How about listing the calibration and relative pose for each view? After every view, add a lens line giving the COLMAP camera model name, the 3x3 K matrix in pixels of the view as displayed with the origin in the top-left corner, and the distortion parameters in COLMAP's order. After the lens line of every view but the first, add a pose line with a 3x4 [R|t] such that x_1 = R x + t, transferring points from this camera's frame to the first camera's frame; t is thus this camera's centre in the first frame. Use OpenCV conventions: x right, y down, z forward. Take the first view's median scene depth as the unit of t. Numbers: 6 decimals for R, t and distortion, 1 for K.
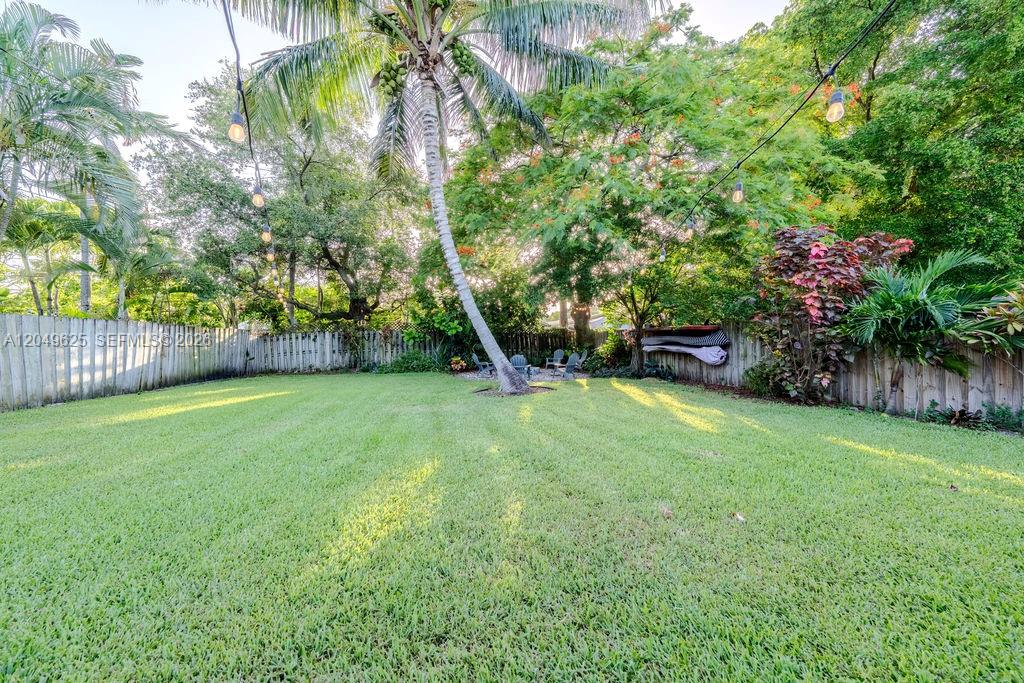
lens RADIAL K [[345.7, 0, 512.1], [0, 345.7, 337.8], [0, 0, 1]] dist [-0.001694, 0.000086]
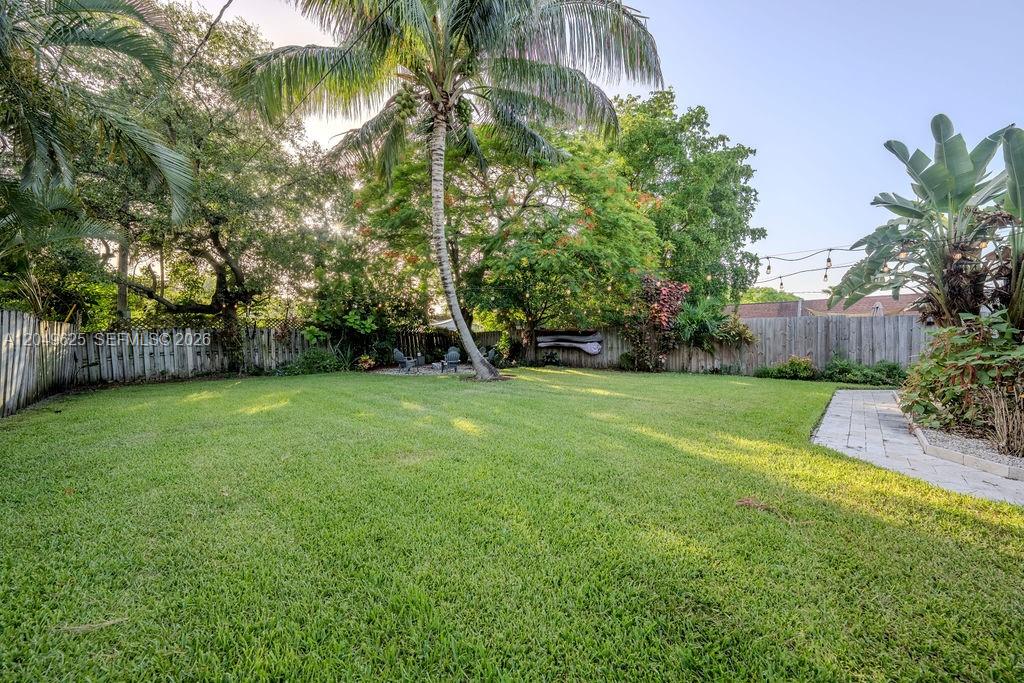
lens RADIAL K [[345.7, 0, 511.6], [0, 345.7, 339.7], [0, 0, 1]] dist [-0.001694, 0.000086]
pose [[0.843646, -0.002601, 0.536893, -0.543973], [-0.002097, 0.999965, 0.008139, 0.000579], [-0.536896, -0.007993, 0.843611, -0.110439]]
